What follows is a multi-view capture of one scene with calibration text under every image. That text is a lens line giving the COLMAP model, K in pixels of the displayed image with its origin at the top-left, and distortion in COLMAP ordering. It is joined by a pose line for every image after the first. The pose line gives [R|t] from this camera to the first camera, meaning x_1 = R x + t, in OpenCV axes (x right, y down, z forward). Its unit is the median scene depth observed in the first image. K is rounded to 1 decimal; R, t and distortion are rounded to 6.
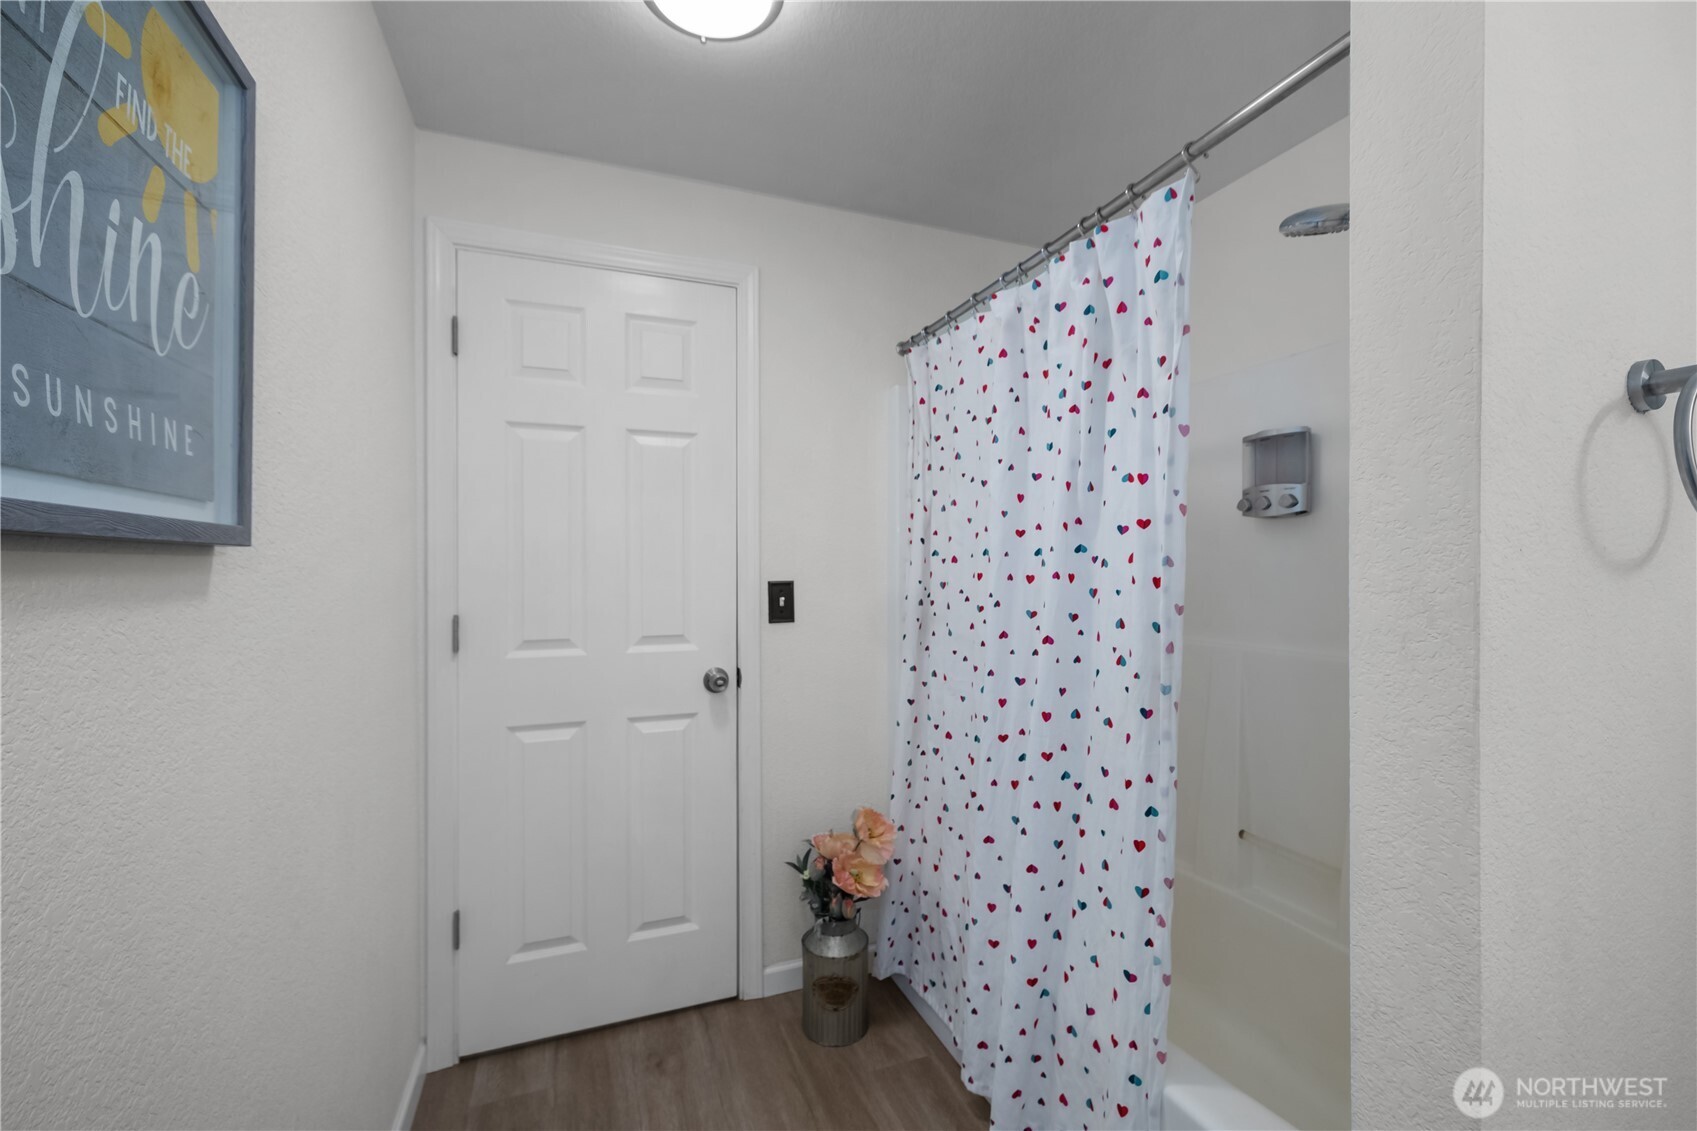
lens RADIAL K [[730.9, 0, 844.5], [0, 730.9, 569.5], [0, 0, 1]] dist [0.001140, 0.000028]
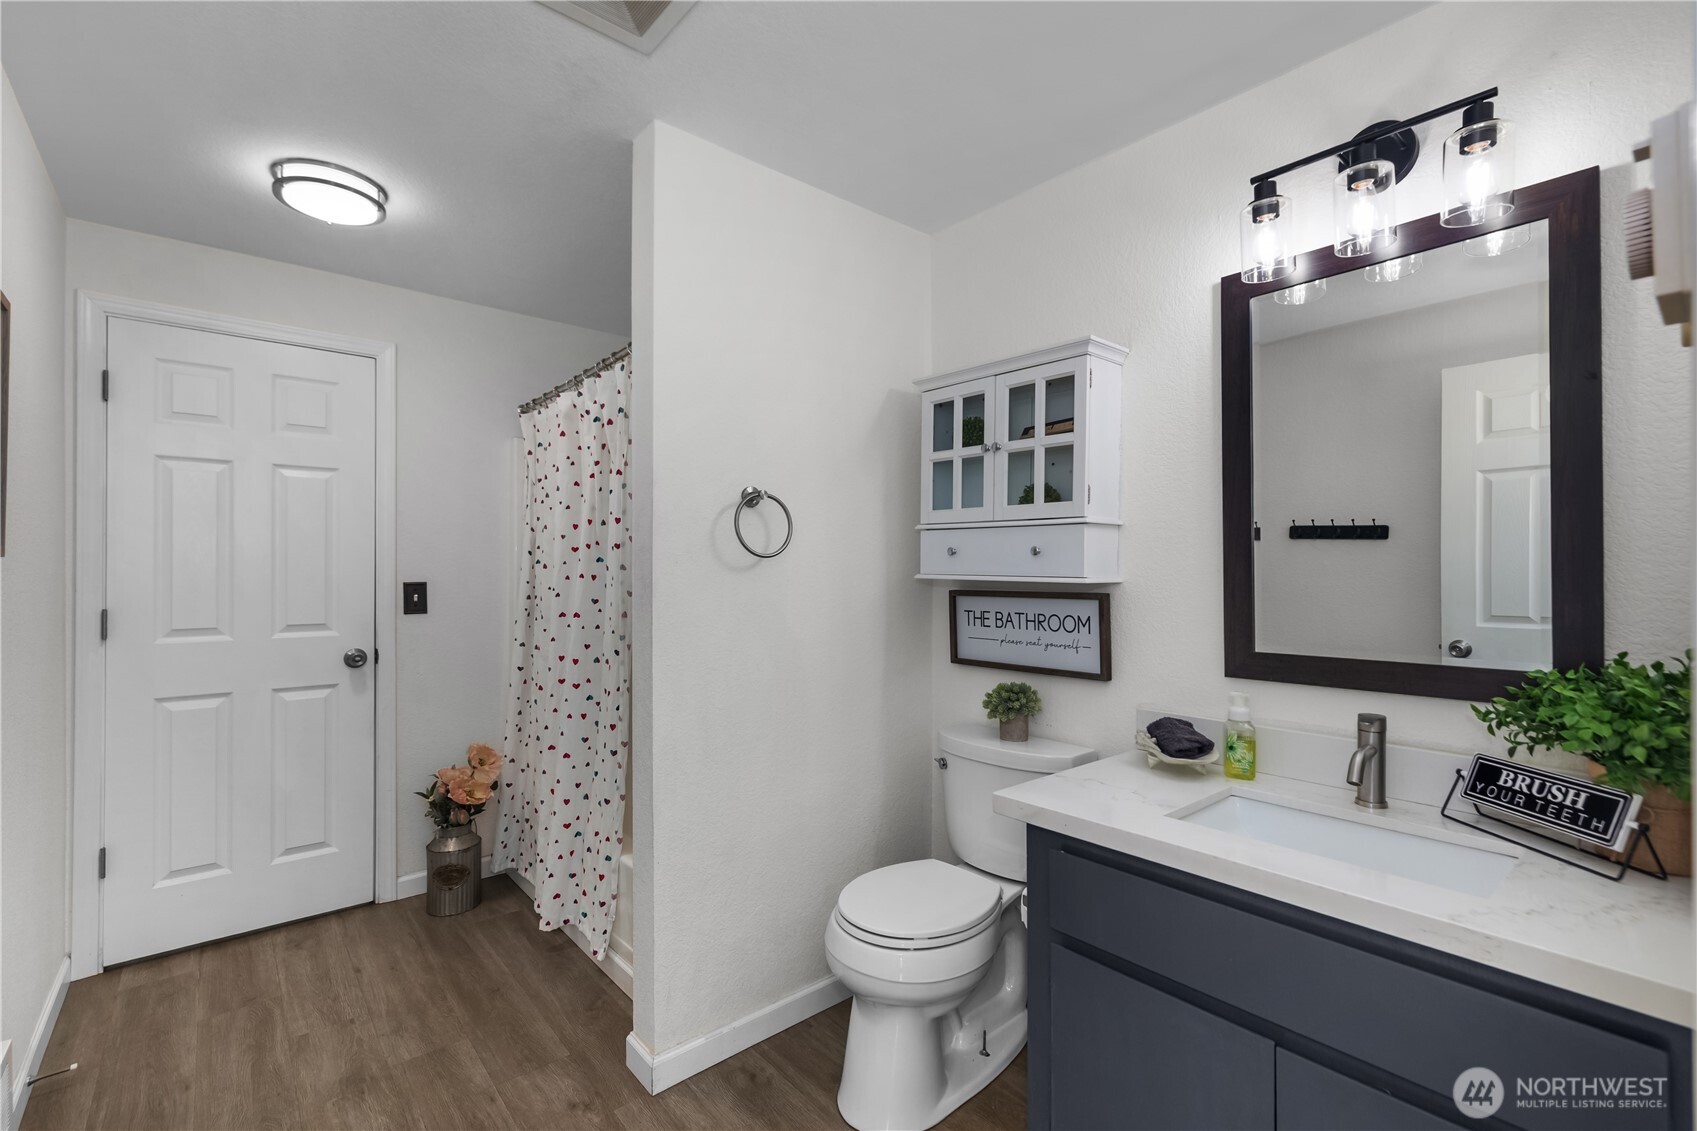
lens RADIAL K [[730.9, 0, 844.5], [0, 730.9, 569.5], [0, 0, 1]] dist [0.001140, 0.000028]
pose [[0.938731, 0.002509, 0.344641, 0.203810], [0.001371, 0.999938, -0.011015, 0.009489], [-0.344647, 0.010813, 0.938670, -0.554507]]
